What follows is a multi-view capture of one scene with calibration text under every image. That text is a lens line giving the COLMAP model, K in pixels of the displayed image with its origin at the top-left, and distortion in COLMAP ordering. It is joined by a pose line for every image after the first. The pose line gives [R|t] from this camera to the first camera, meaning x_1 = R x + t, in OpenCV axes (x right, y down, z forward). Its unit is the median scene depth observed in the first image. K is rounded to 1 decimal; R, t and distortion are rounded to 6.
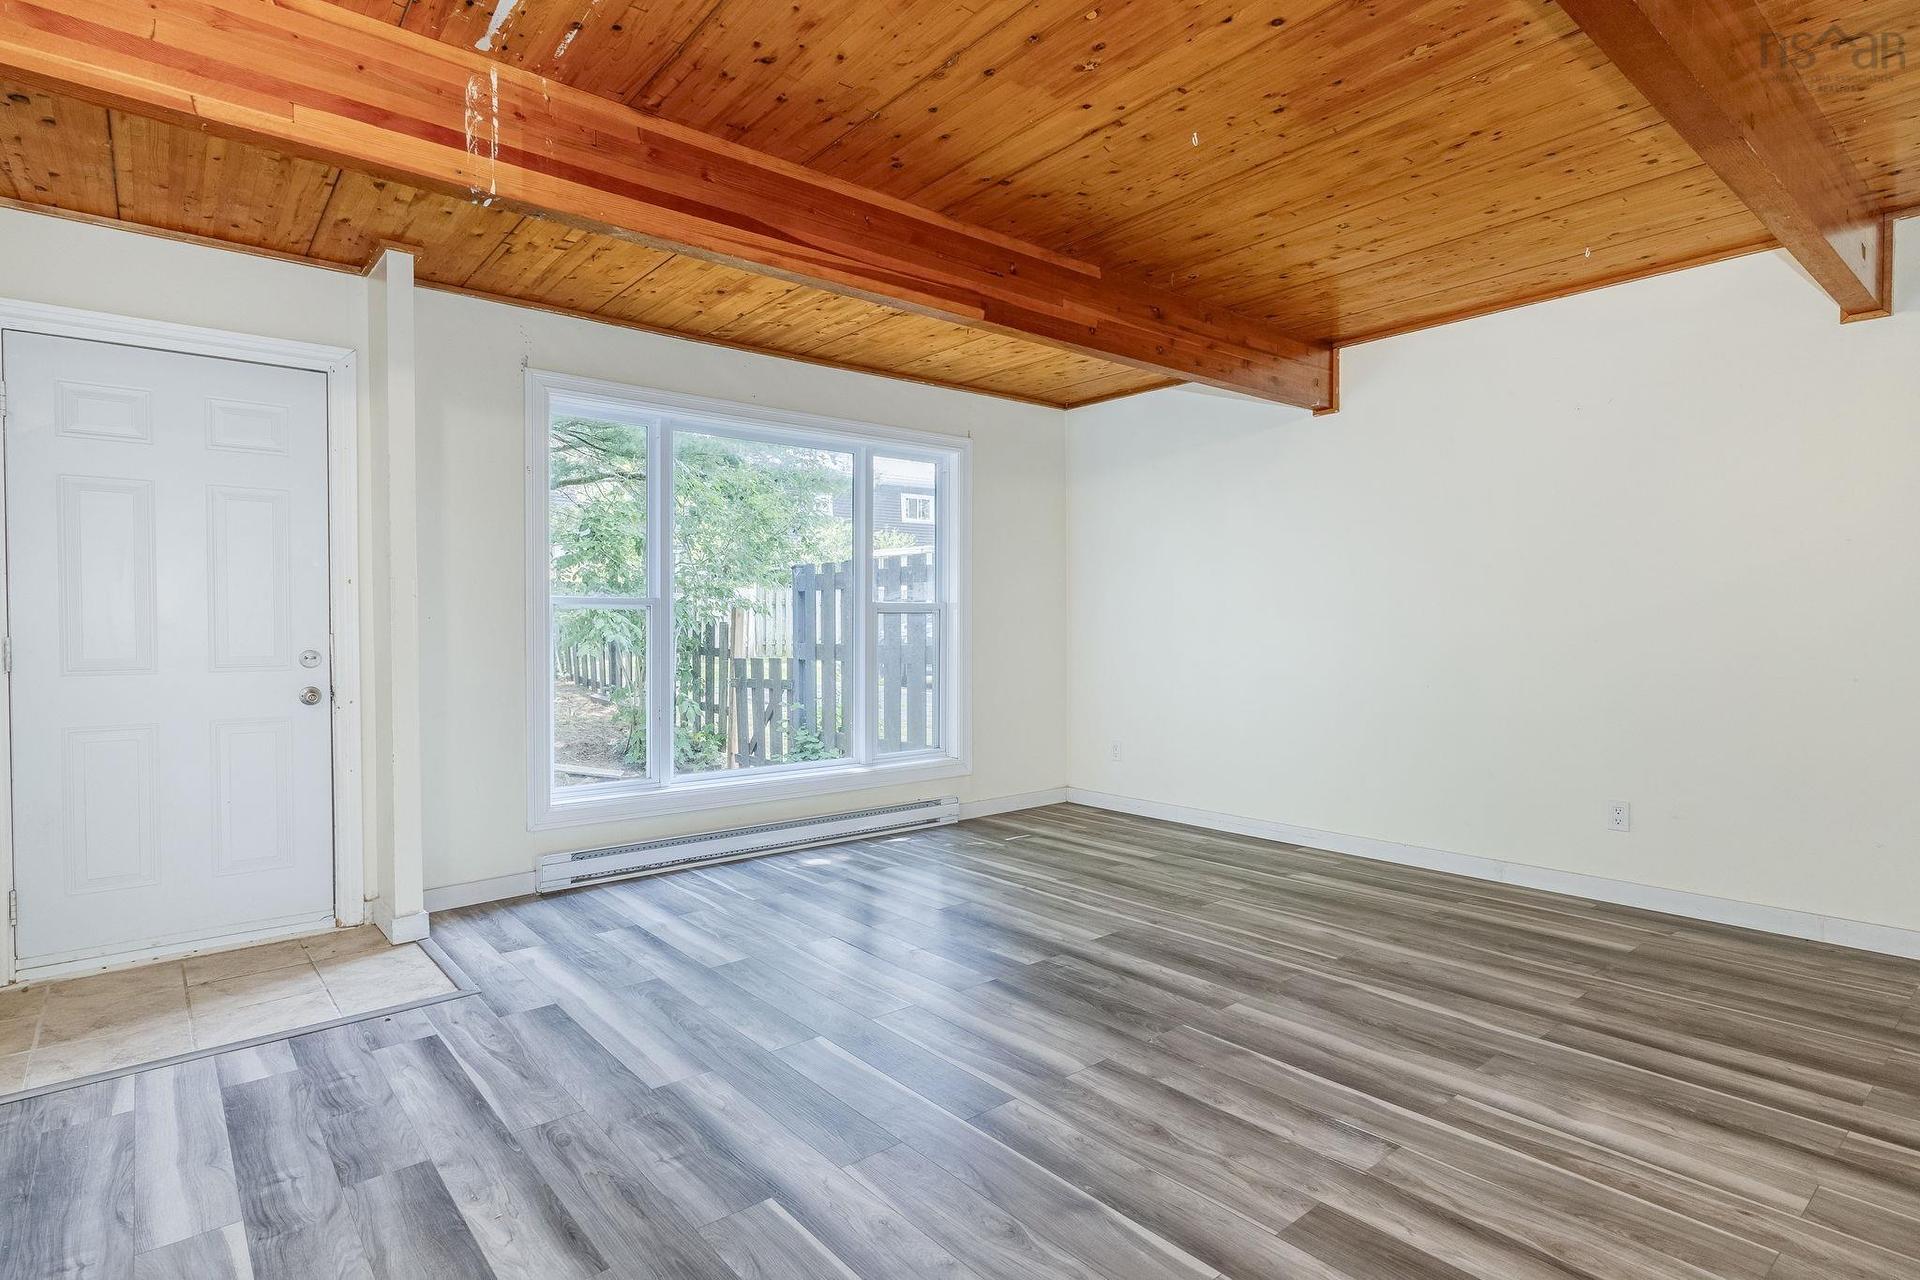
lens RADIAL K [[869.0, 0, 945.8], [0, 869.0, 640.1], [0, 0, 1]] dist [0.000913, 0.000043]
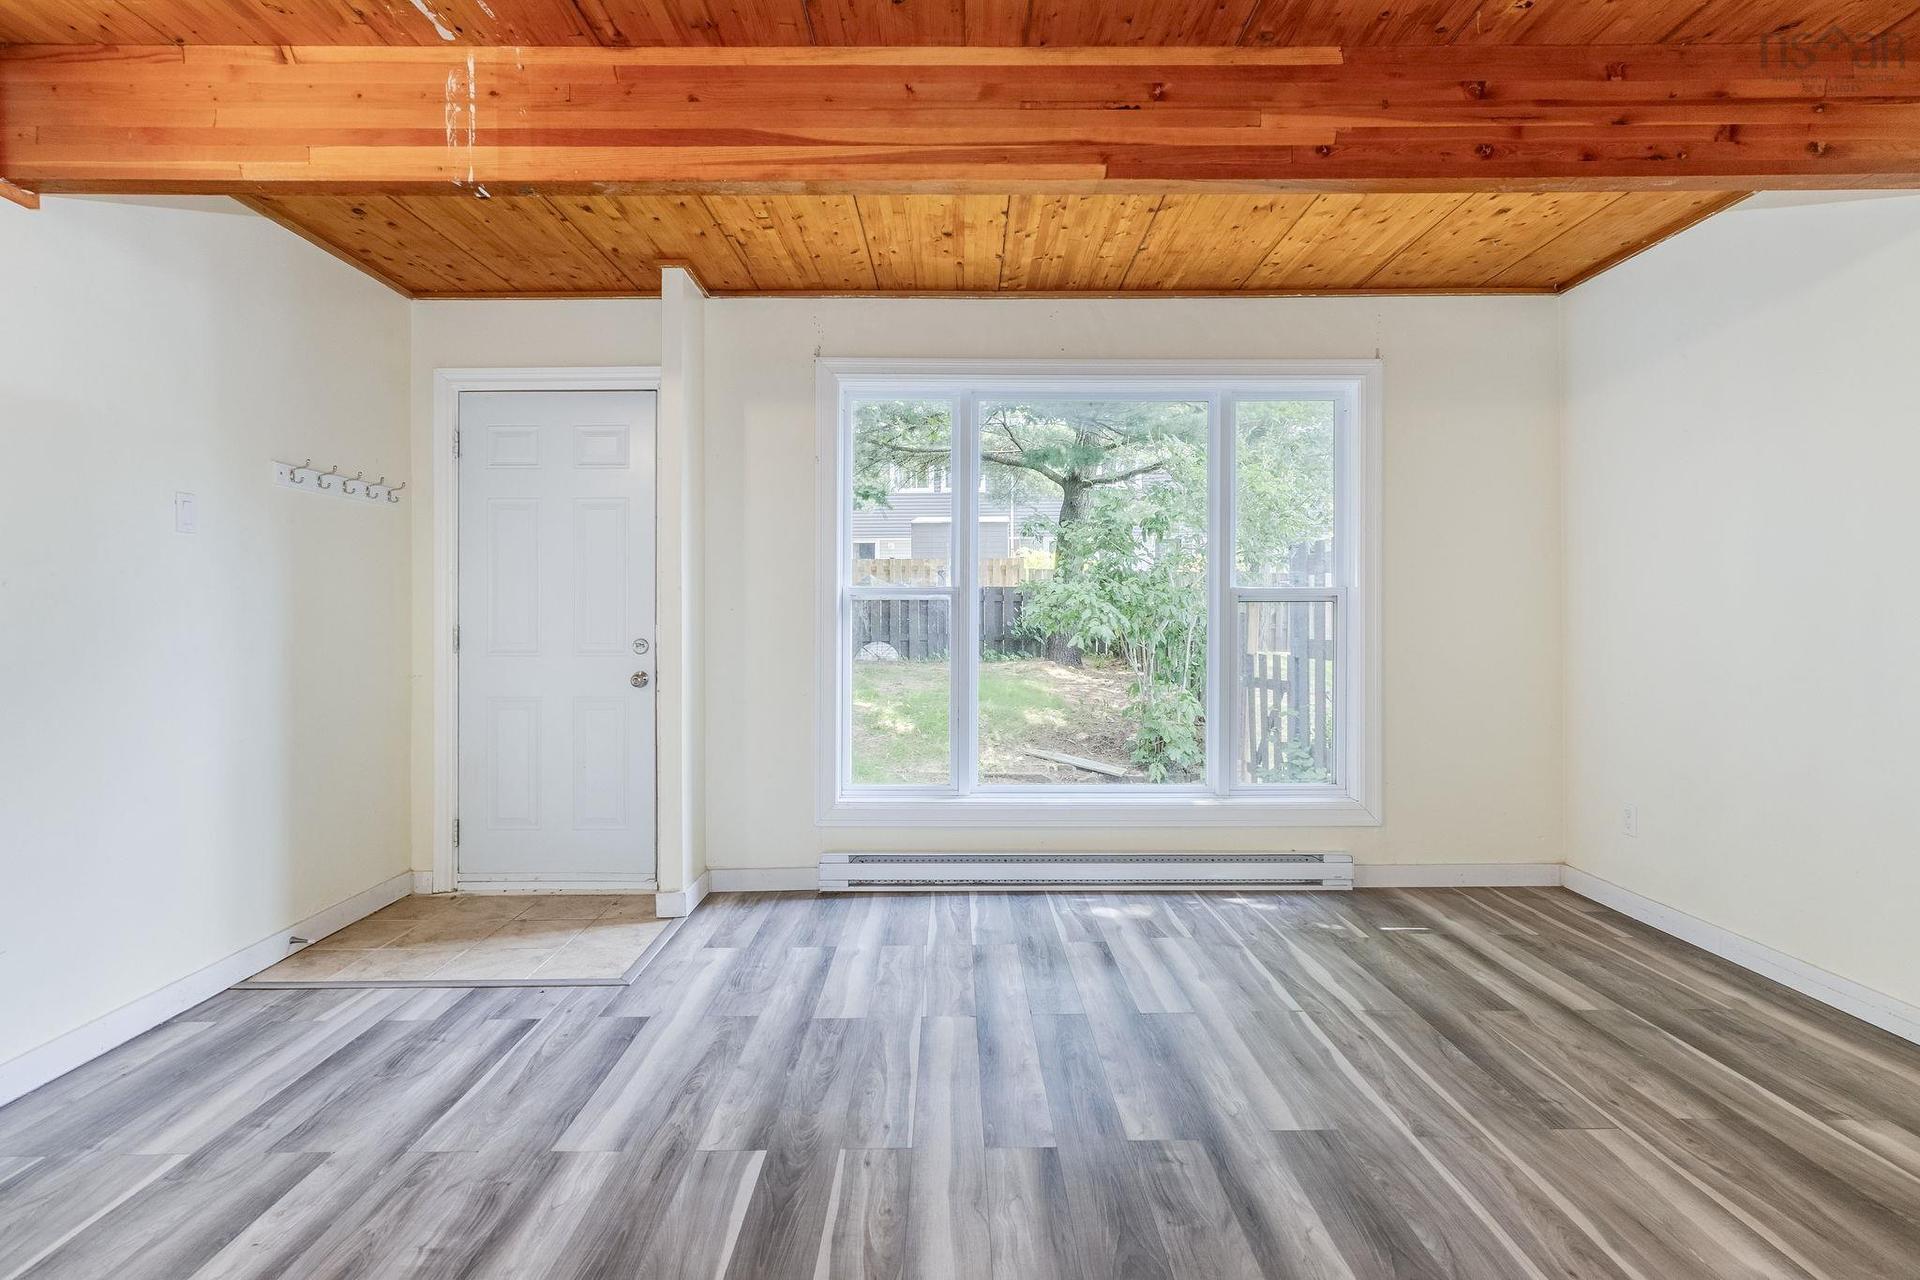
lens RADIAL K [[924.3, 0, 996.2], [0, 924.3, 616.2], [0, 0, 1]] dist [-0.002666, 0.001210]
pose [[0.809524, 0.002345, -0.587082, 0.407961], [-0.011405, 0.999866, -0.011731, -0.010783], [0.586976, 0.016192, 0.809442, 0.361614]]
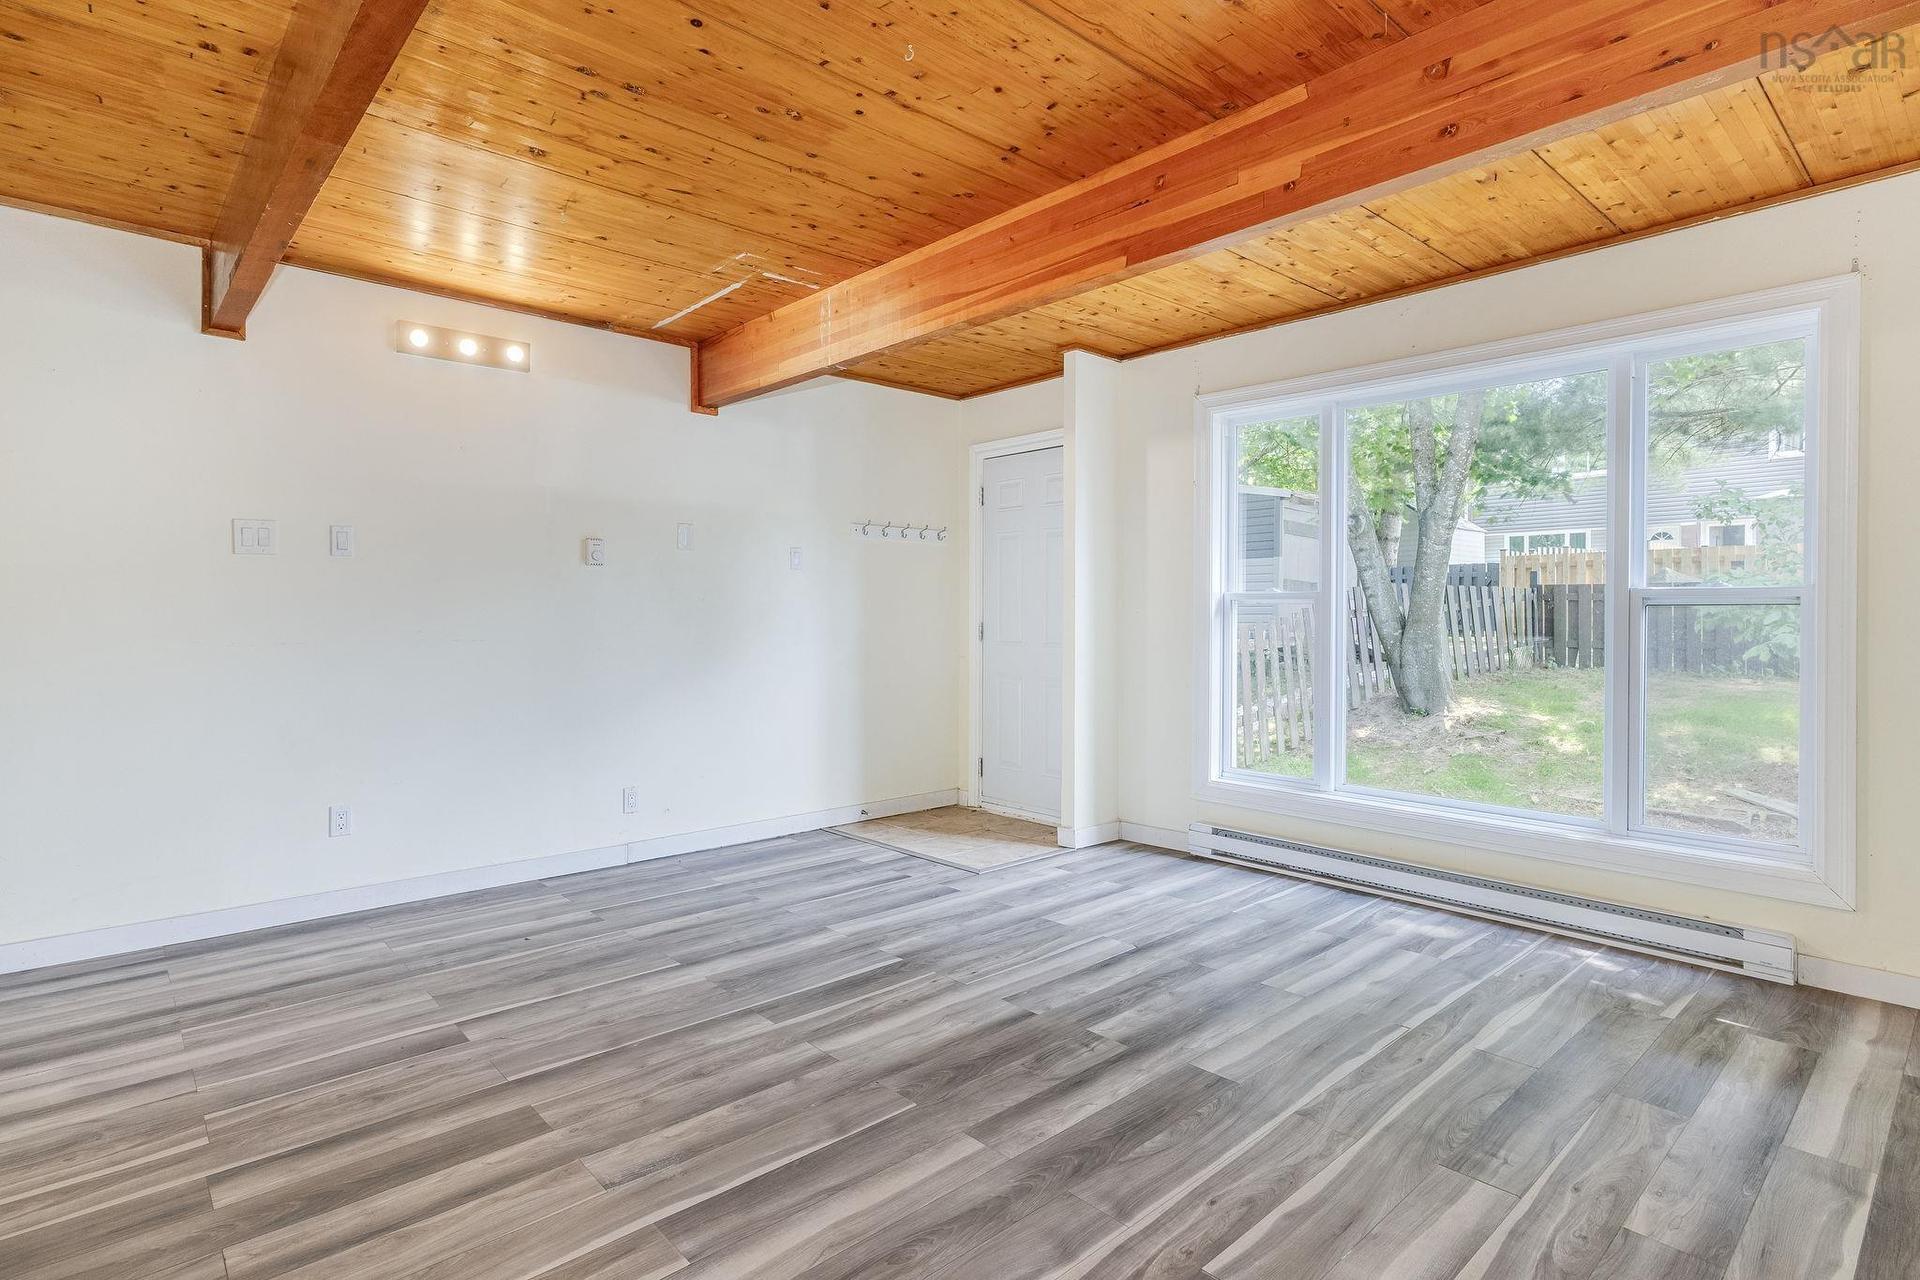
lens RADIAL K [[924.3, 0, 996.2], [0, 924.3, 616.2], [0, 0, 1]] dist [-0.002666, 0.001210]
pose [[0.151359, 0.004732, -0.988468, 0.930222], [-0.022284, 0.999751, 0.001374, -0.022802], [0.988228, 0.021819, 0.151427, 0.747001]]
